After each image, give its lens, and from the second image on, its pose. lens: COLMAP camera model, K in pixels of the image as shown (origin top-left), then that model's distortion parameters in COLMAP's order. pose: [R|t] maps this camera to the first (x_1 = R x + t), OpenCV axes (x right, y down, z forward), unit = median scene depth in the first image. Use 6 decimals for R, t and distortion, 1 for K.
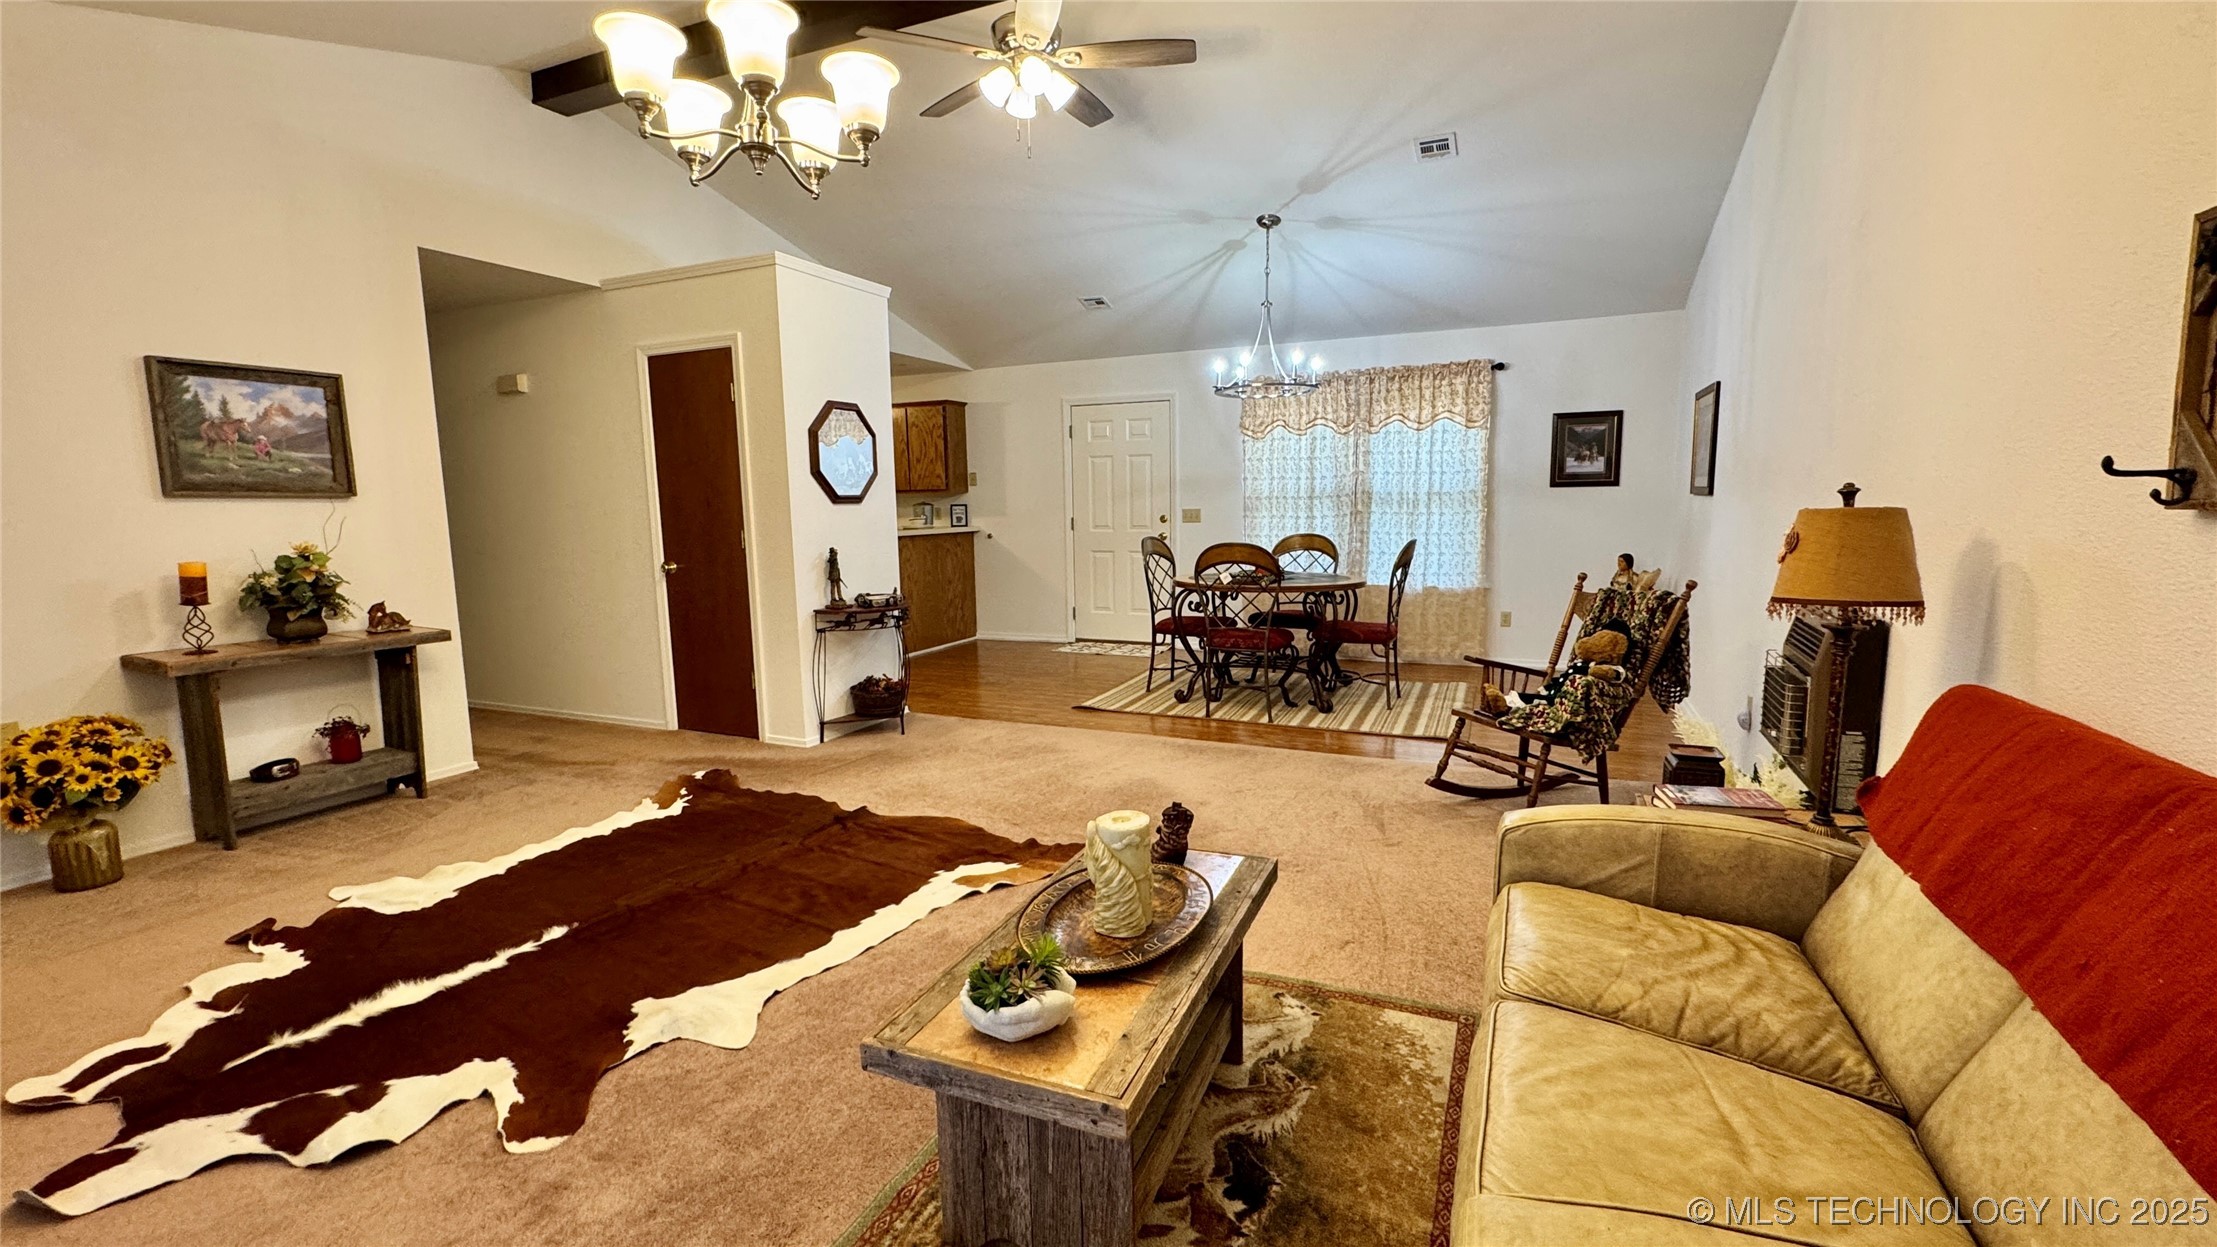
lens RADIAL K [[942.0, 0, 1112.2], [0, 942.0, 628.7], [0, 0, 1]] dist [-0.001029, -0.000145]
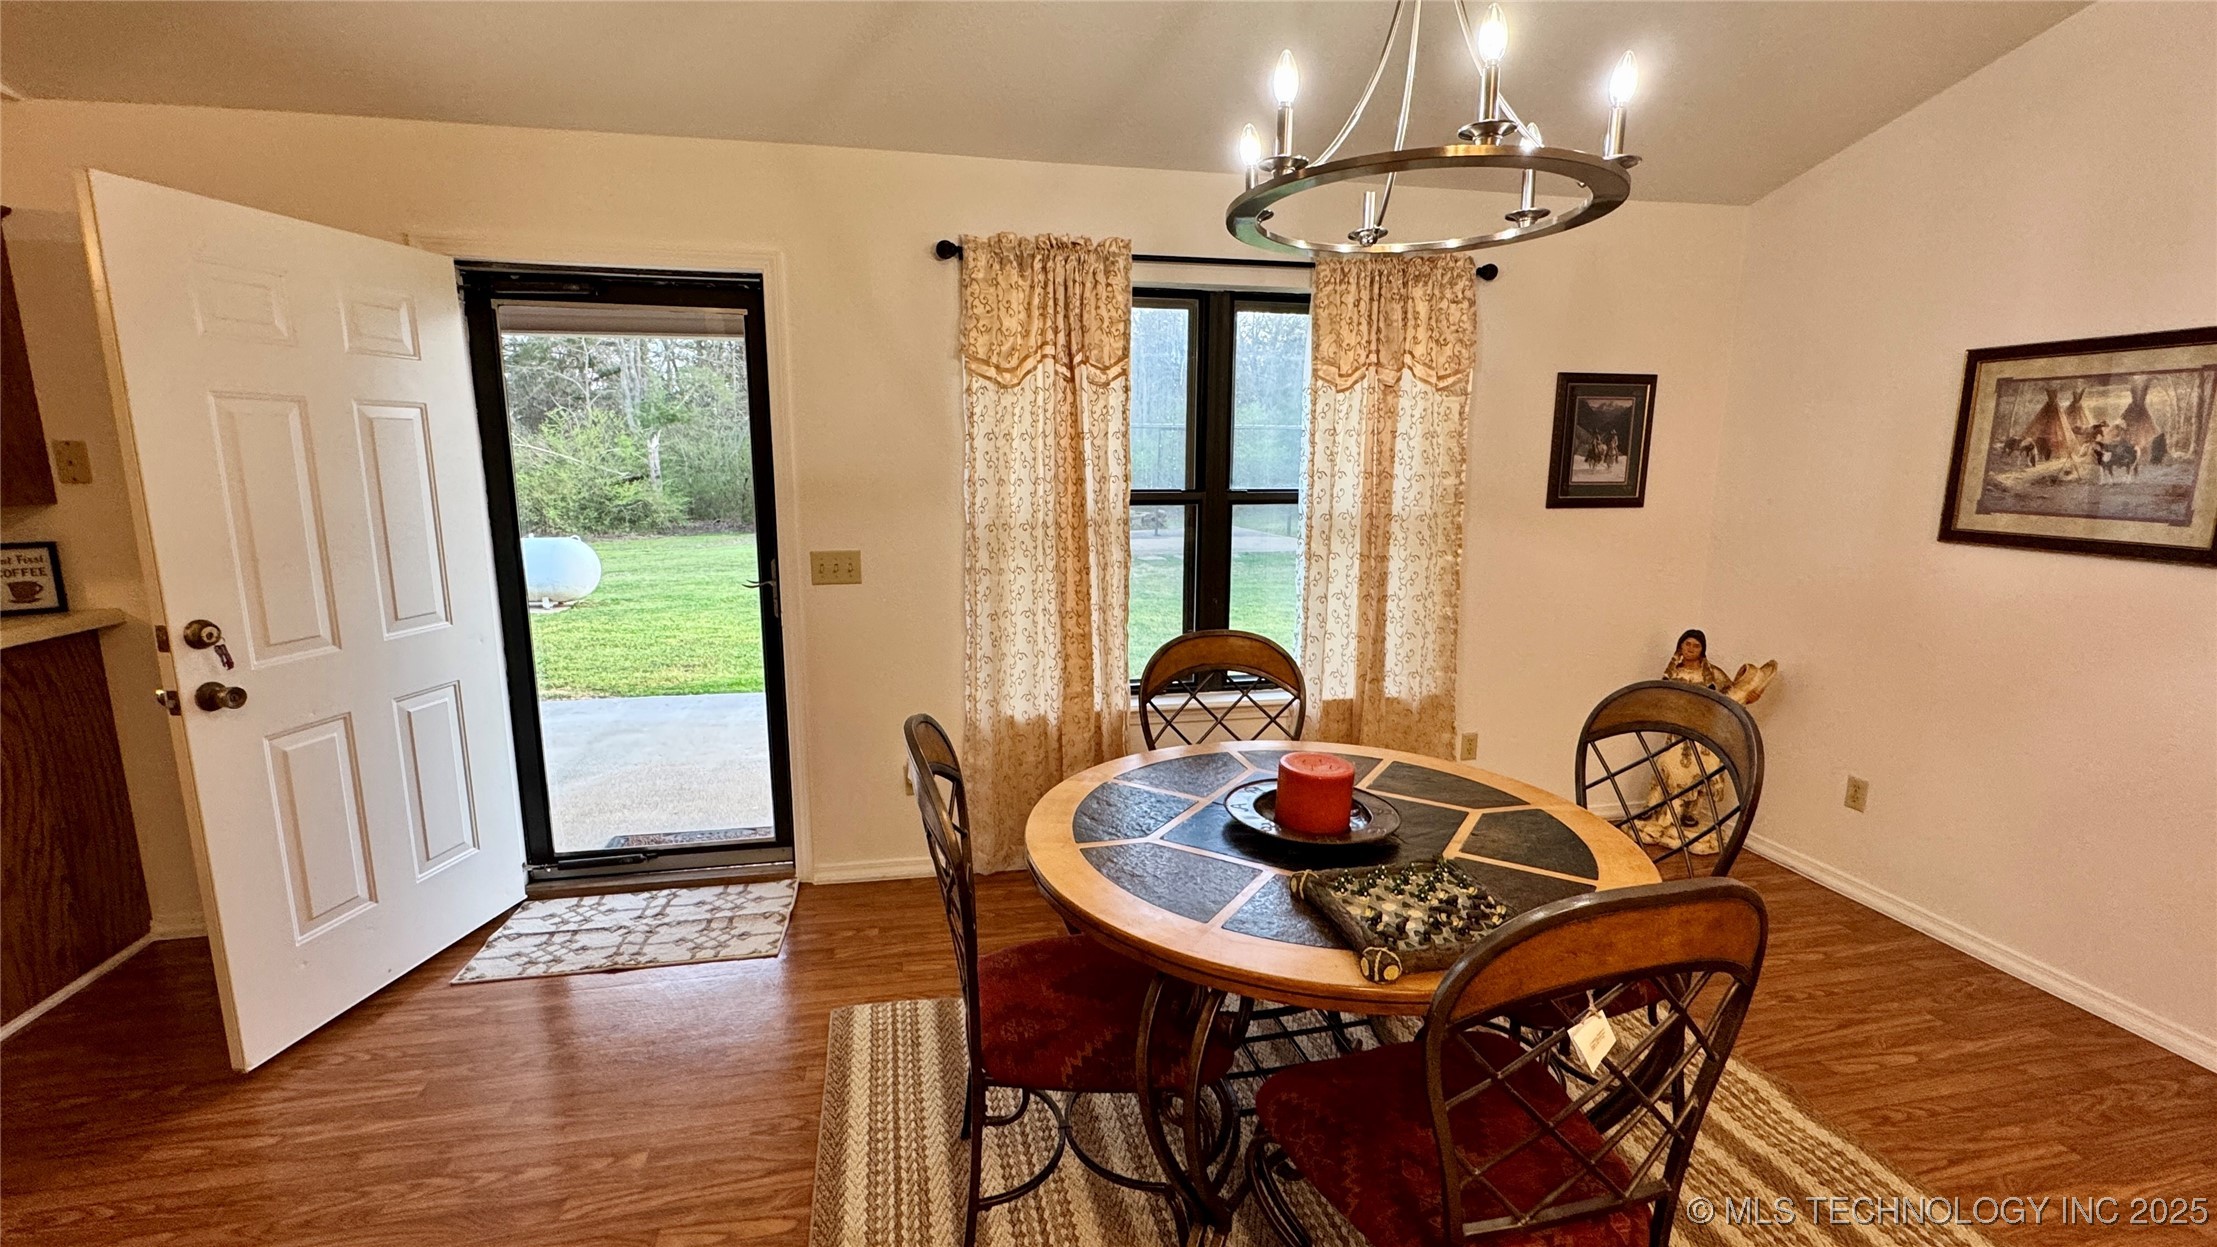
lens RADIAL K [[942.0, 0, 1100.2], [0, 942.0, 623.8], [0, 0, 1]] dist [-0.001029, -0.000145]
pose [[0.816637, -0.083792, 0.571036, -0.078955], [0.061183, 0.996398, 0.058711, -0.156645], [-0.573899, -0.013008, 0.818823, 0.835225]]
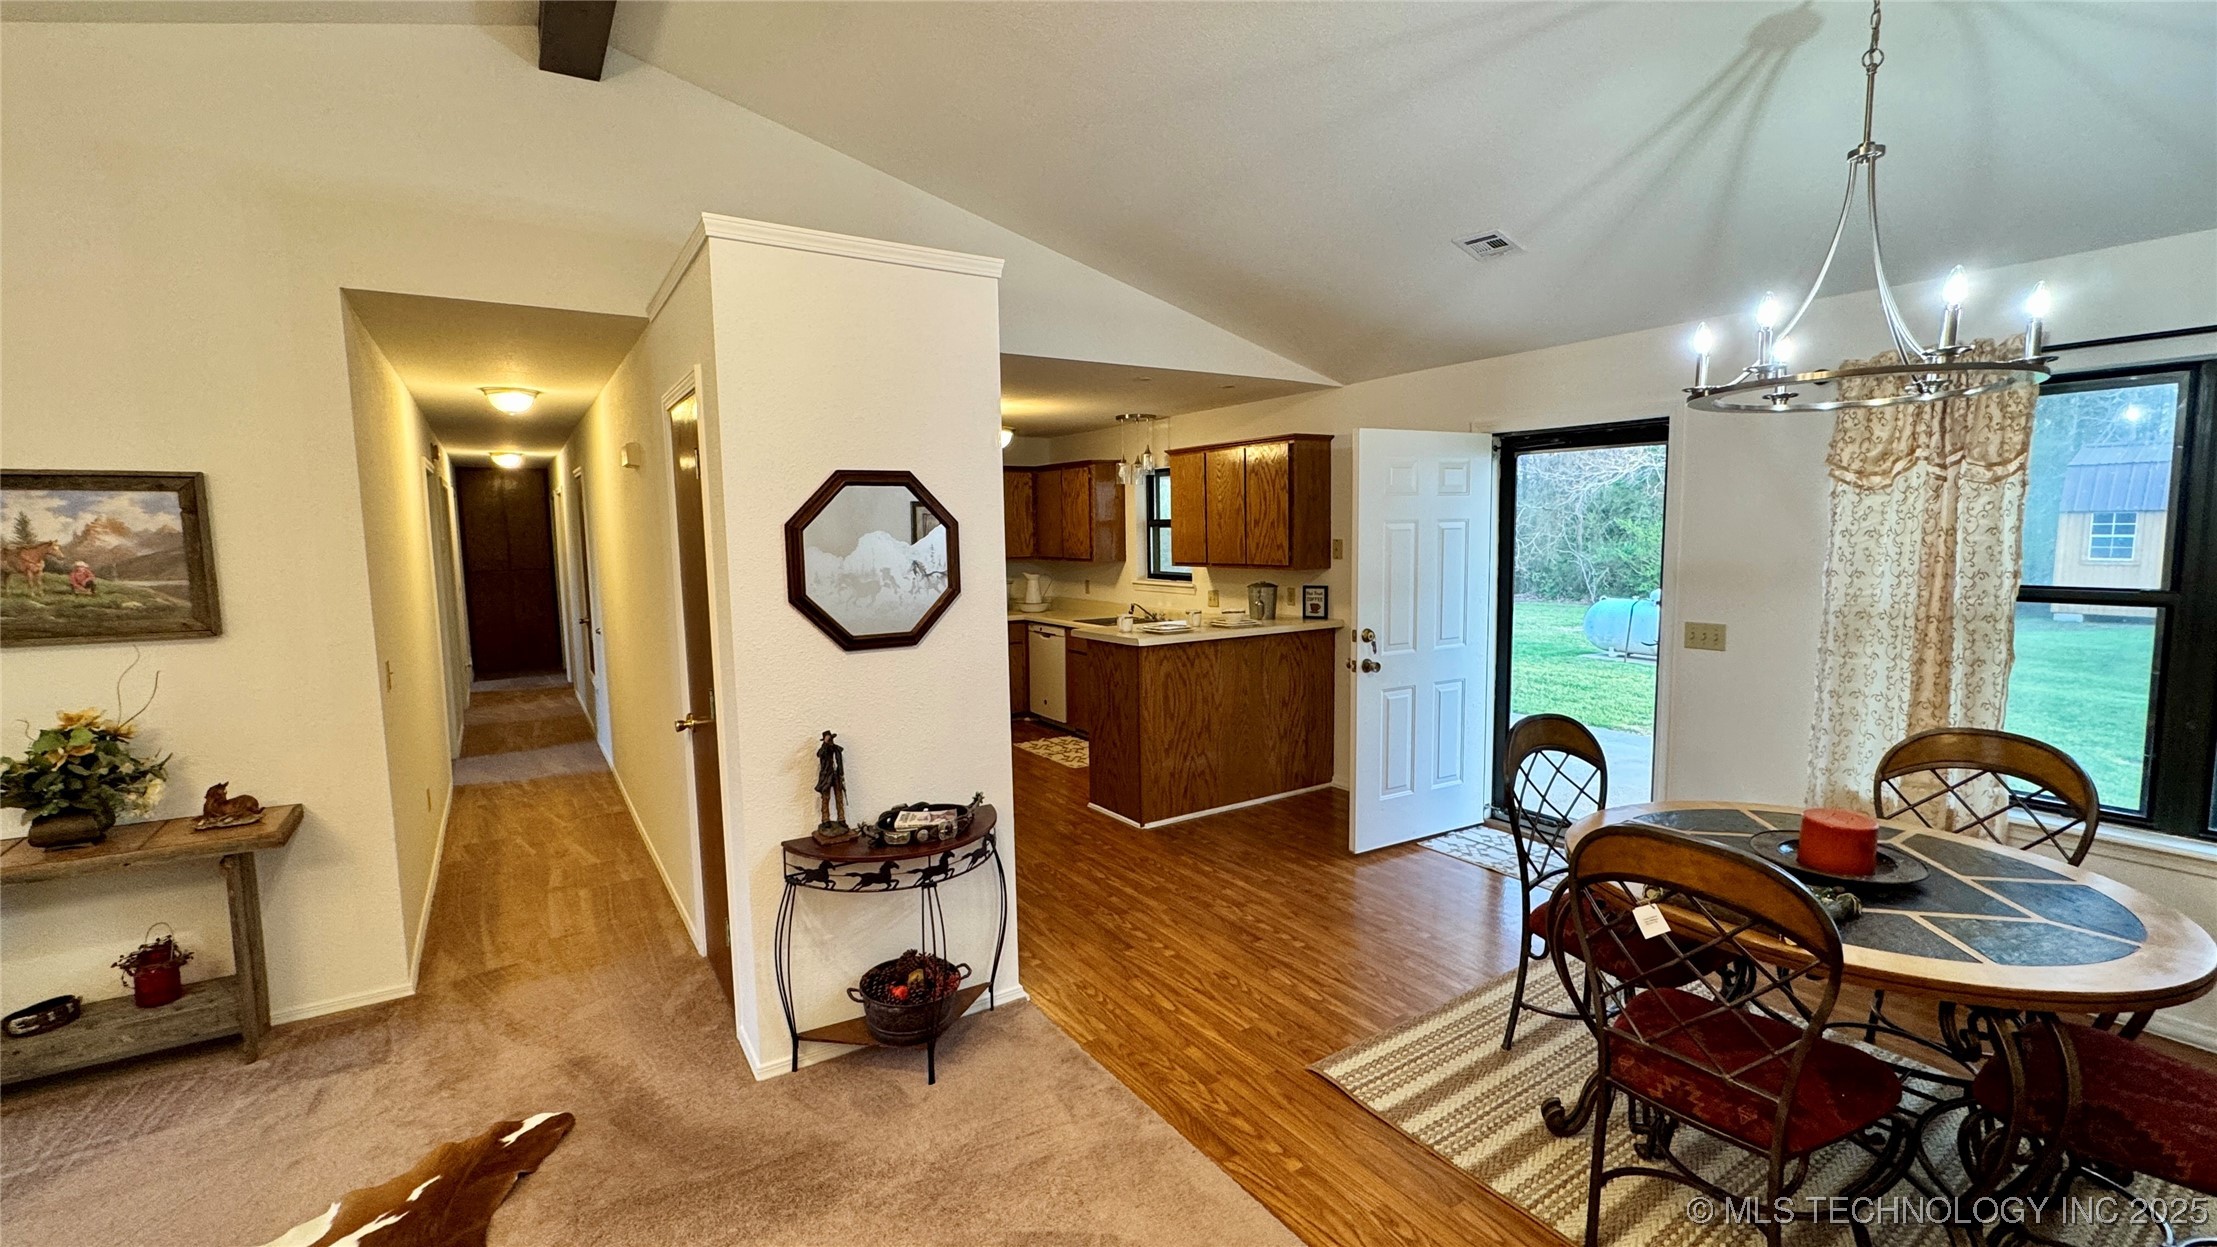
lens RADIAL K [[942.0, 0, 1112.2], [0, 942.0, 621.1], [0, 0, 1]] dist [-0.001029, -0.000145]
pose [[0.836489, 0.057356, -0.544974, 0.129774], [-0.072047, 0.997385, -0.005616, -0.141782], [0.543227, 0.043961, 0.838434, 0.546134]]
